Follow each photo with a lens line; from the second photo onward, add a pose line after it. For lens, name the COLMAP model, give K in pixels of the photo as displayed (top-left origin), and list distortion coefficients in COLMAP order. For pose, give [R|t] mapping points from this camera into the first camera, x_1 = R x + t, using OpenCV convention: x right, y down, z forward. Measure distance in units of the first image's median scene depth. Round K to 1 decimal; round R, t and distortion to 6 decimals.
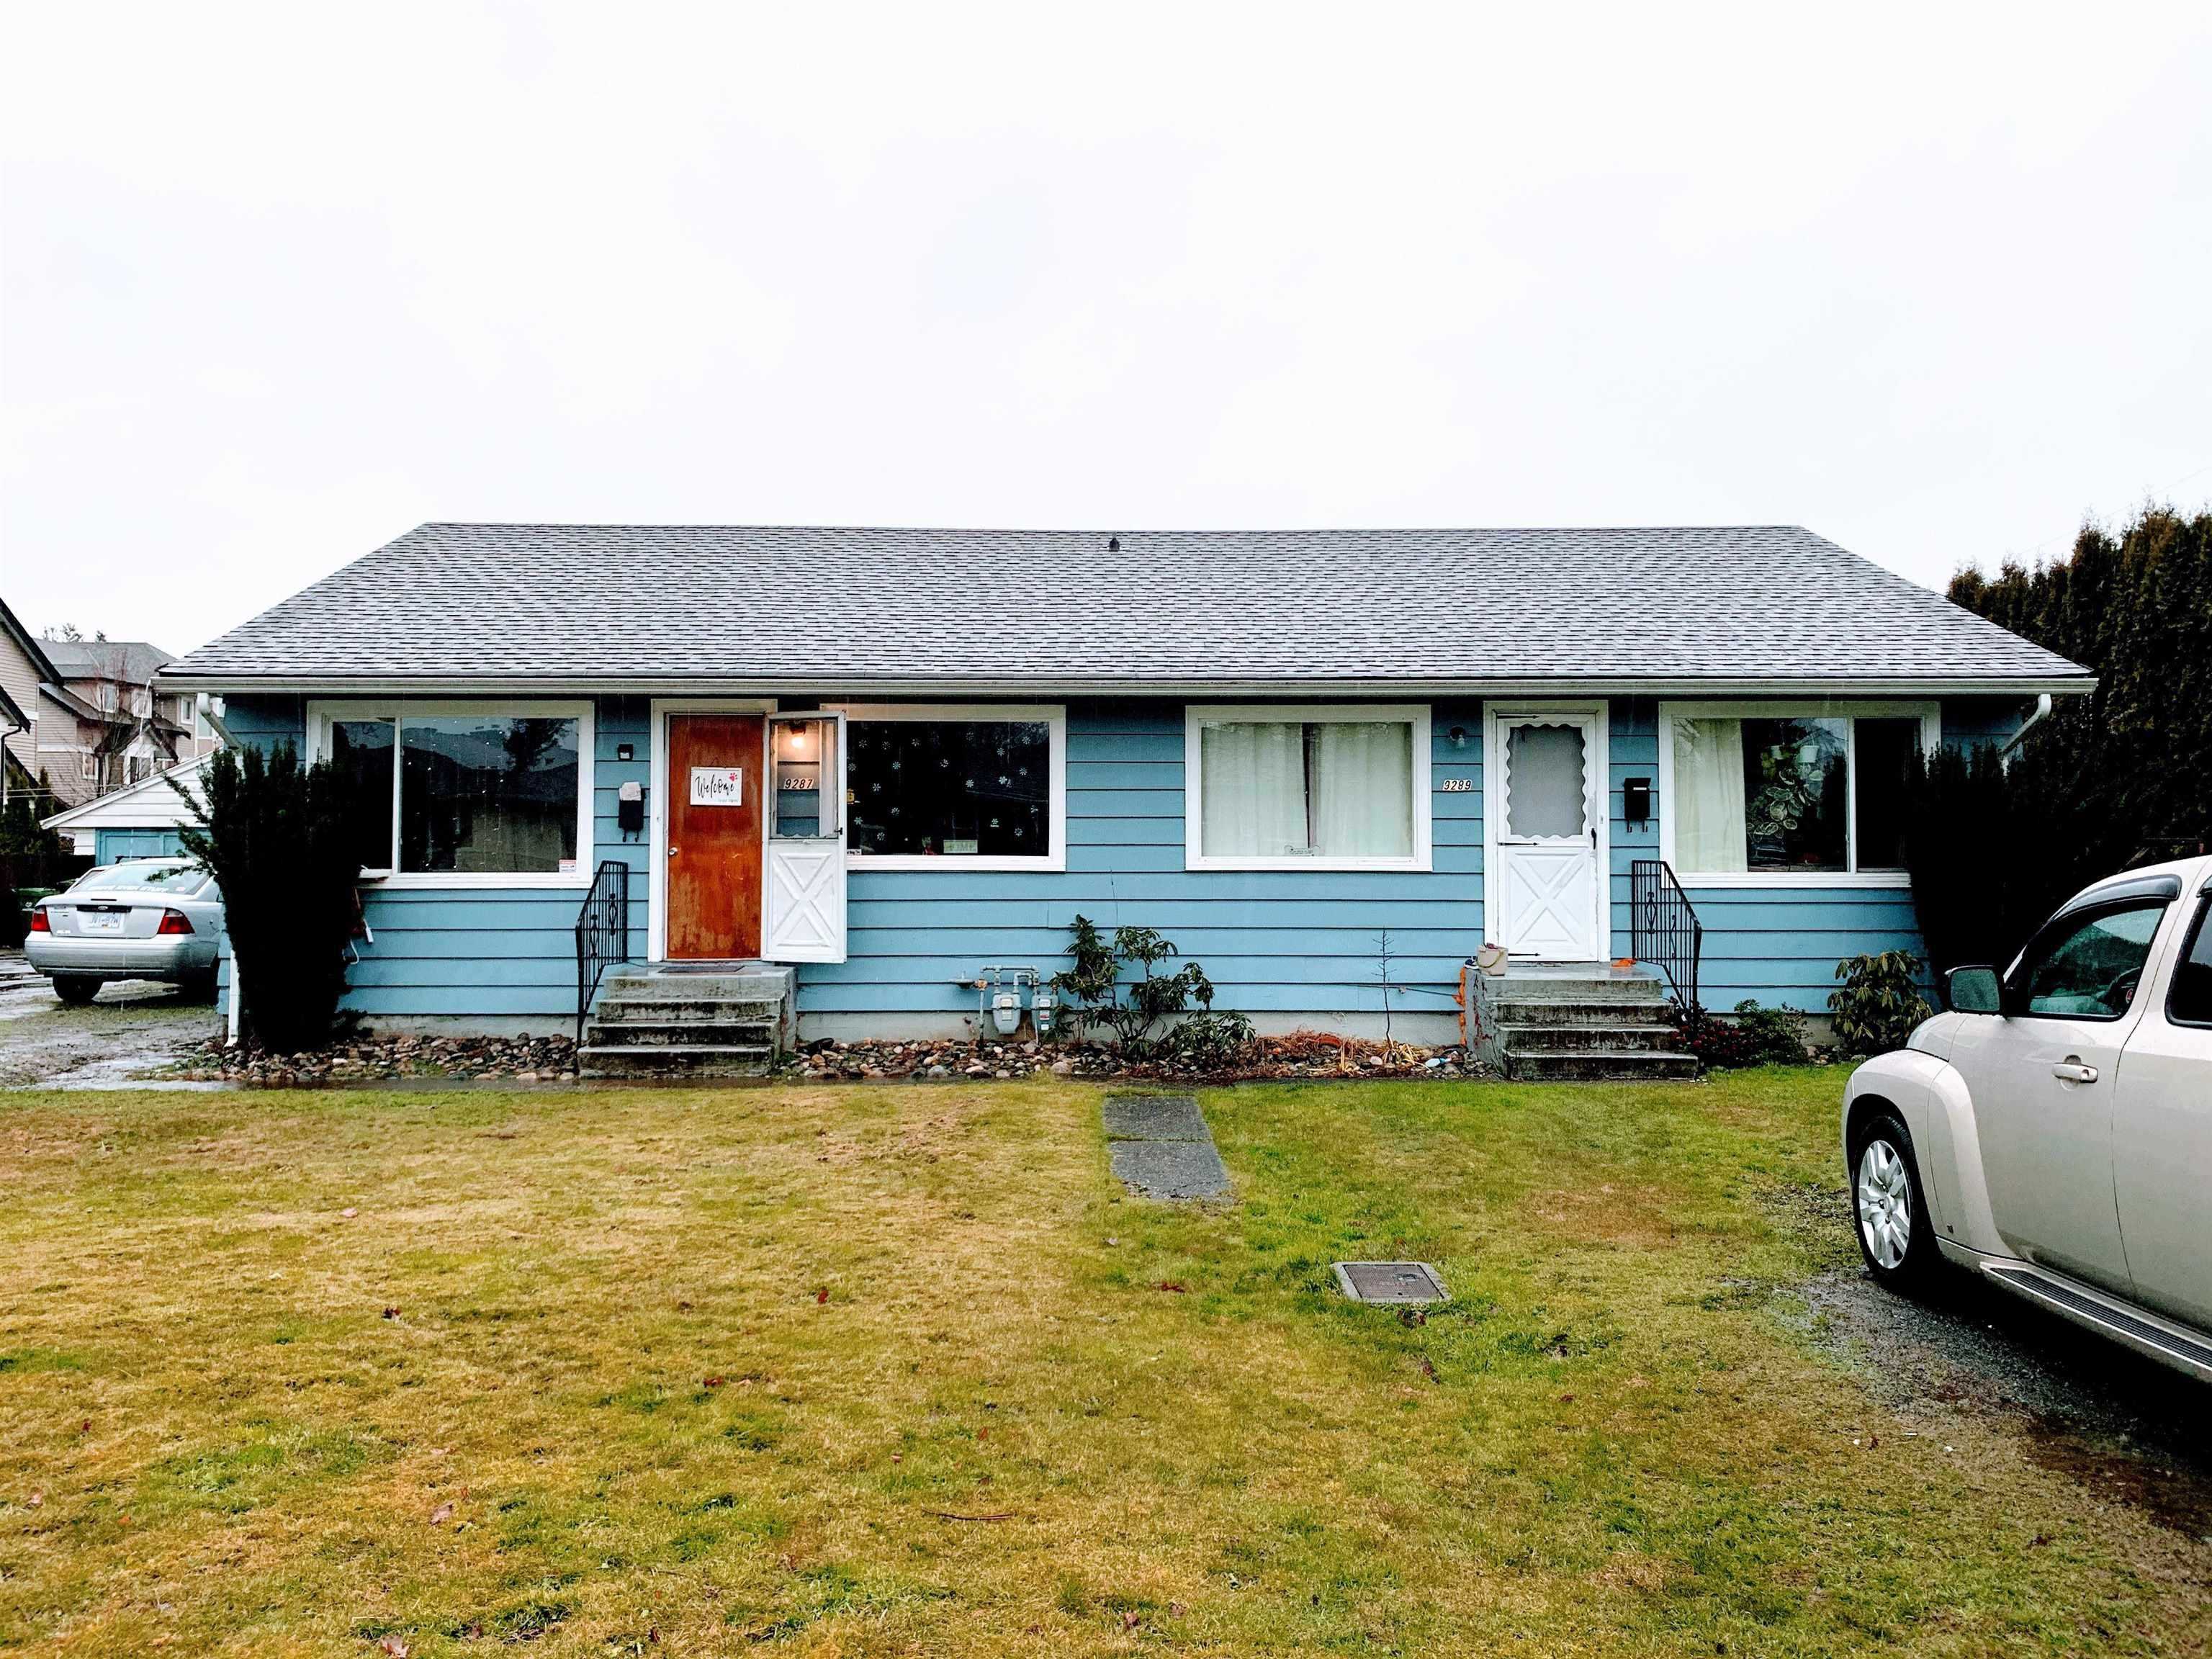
lens RADIAL K [[1706.0, 0, 1098.8], [0, 1706.0, 791.9], [0, 0, 1]] dist [0.064859, -0.078743]
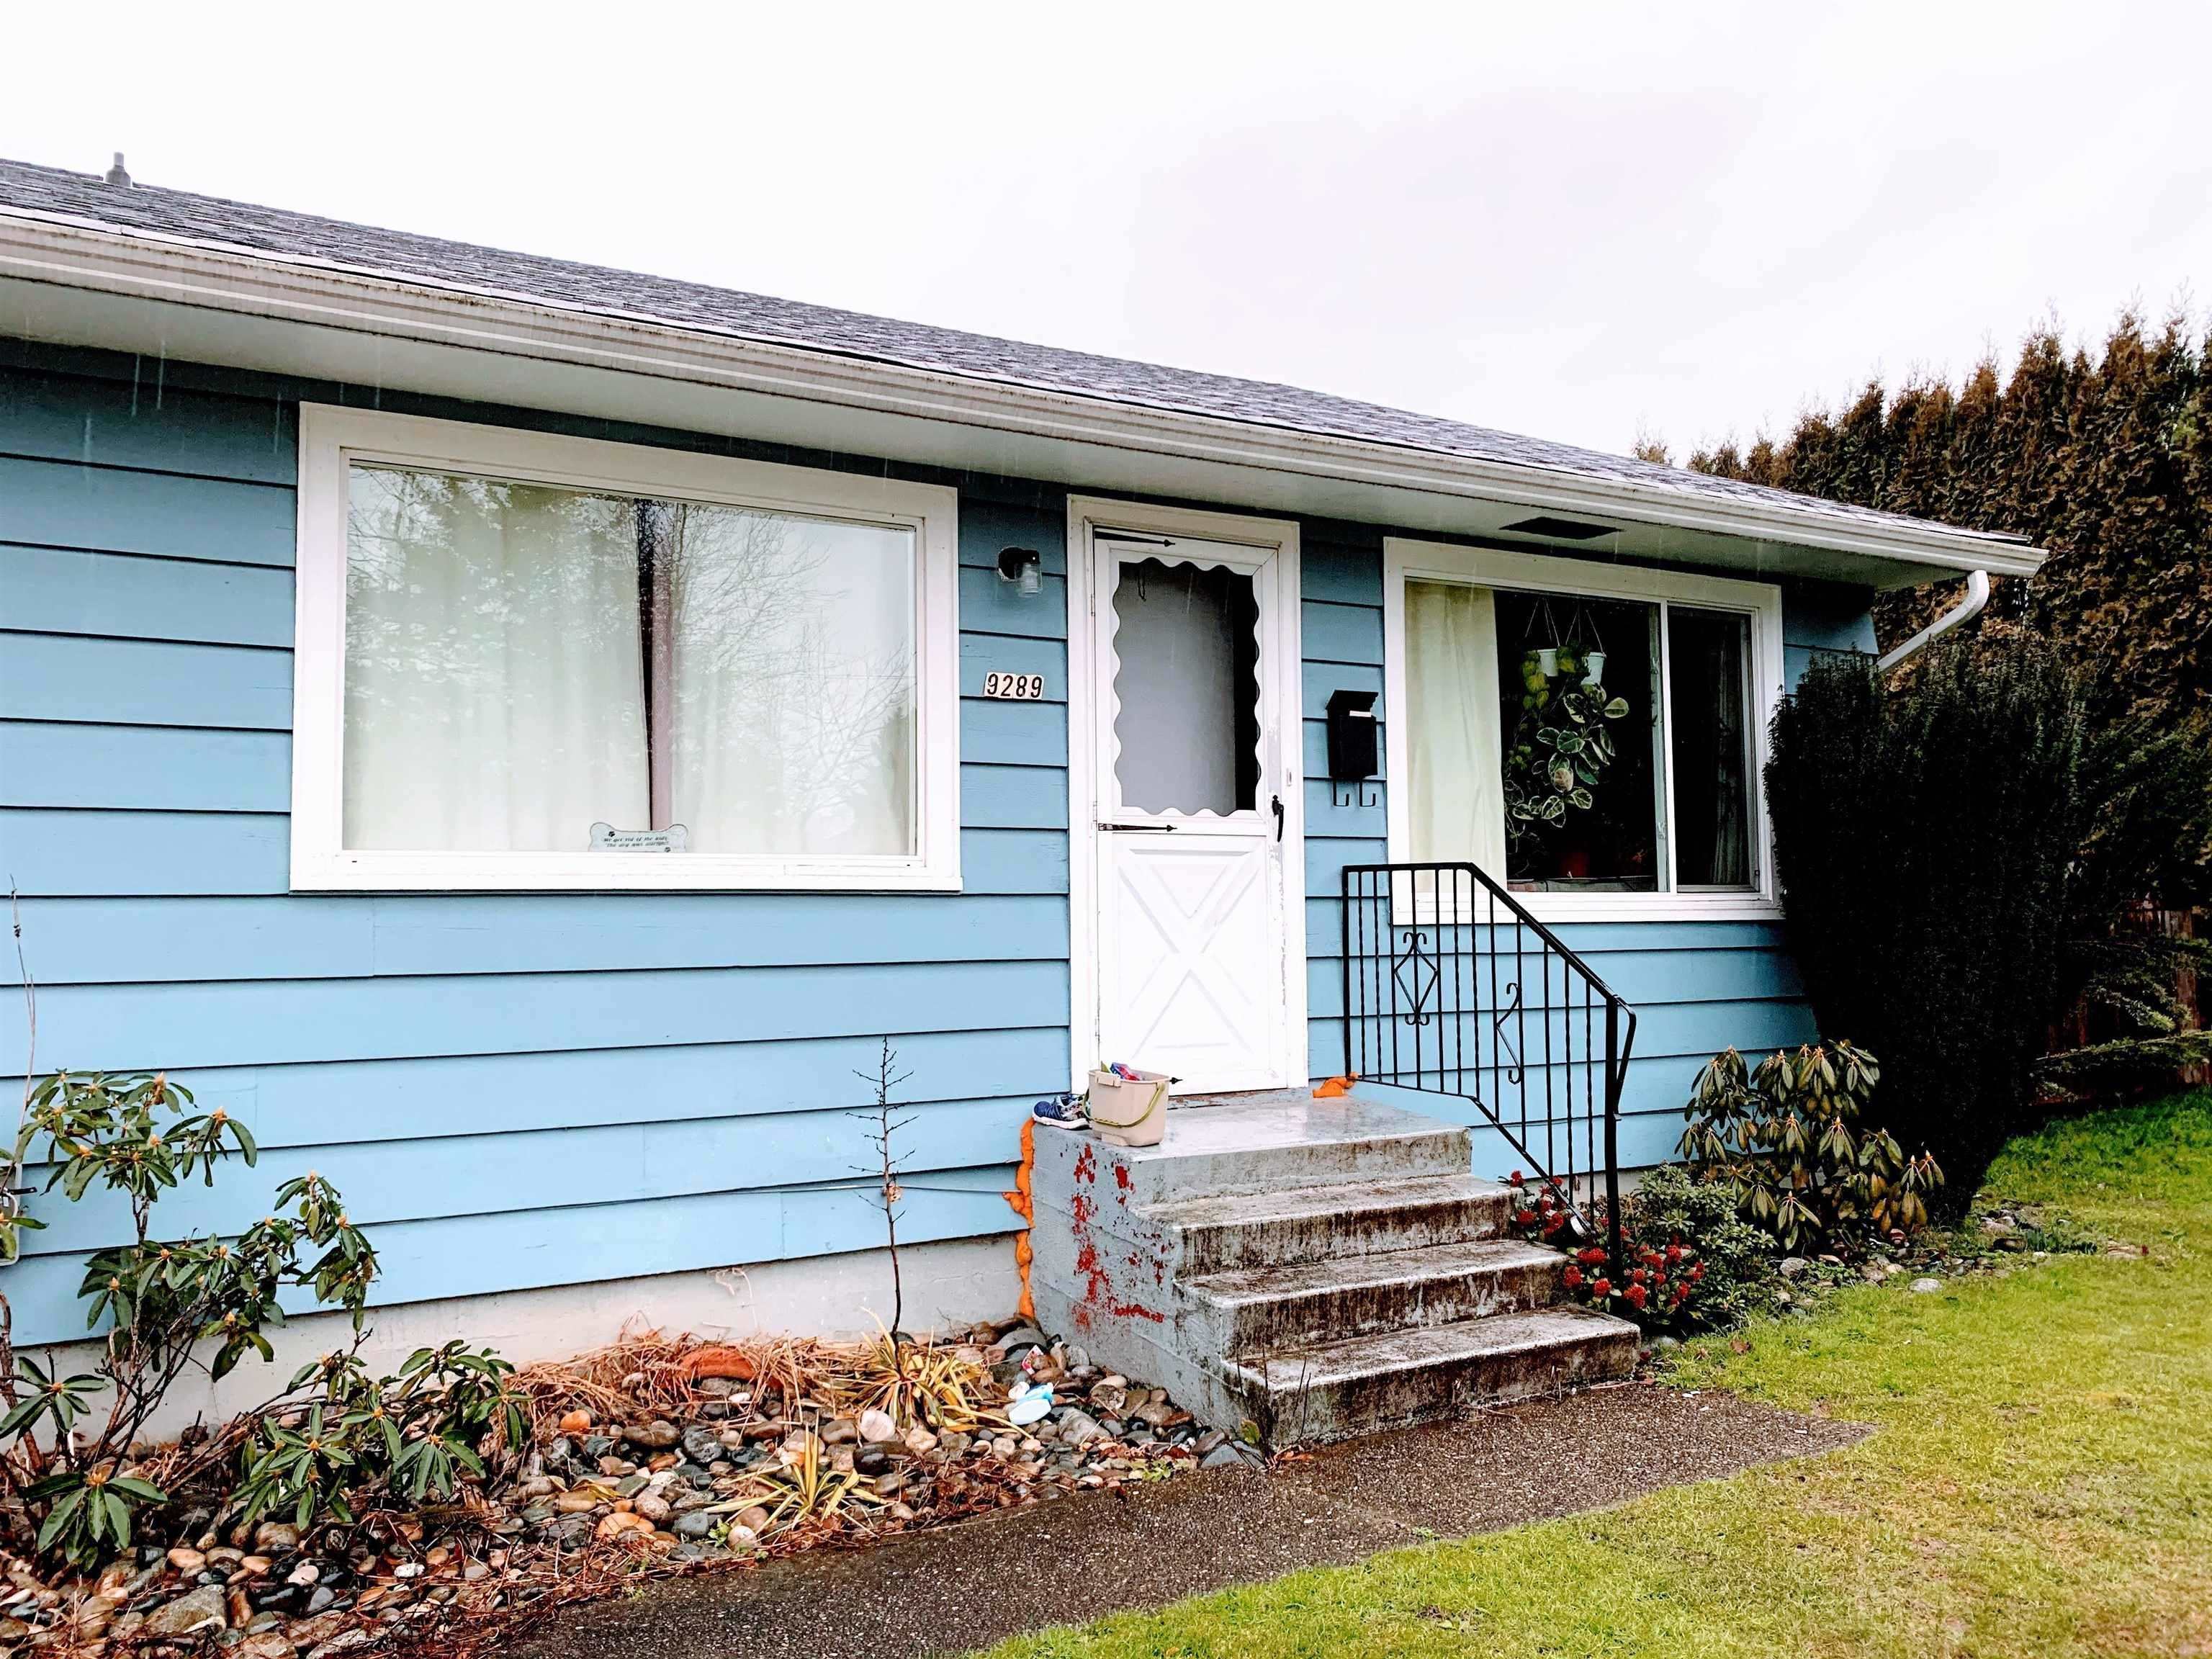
lens RADIAL K [[1706.0, 0, 1098.8], [0, 1706.0, 791.9], [0, 0, 1]] dist [0.064859, -0.078743]
pose [[0.872288, 0.027912, 0.488195, 0.023773], [-0.012044, 0.999293, -0.035613, 0.036977], [-0.488844, 0.025185, 0.872008, 0.625318]]
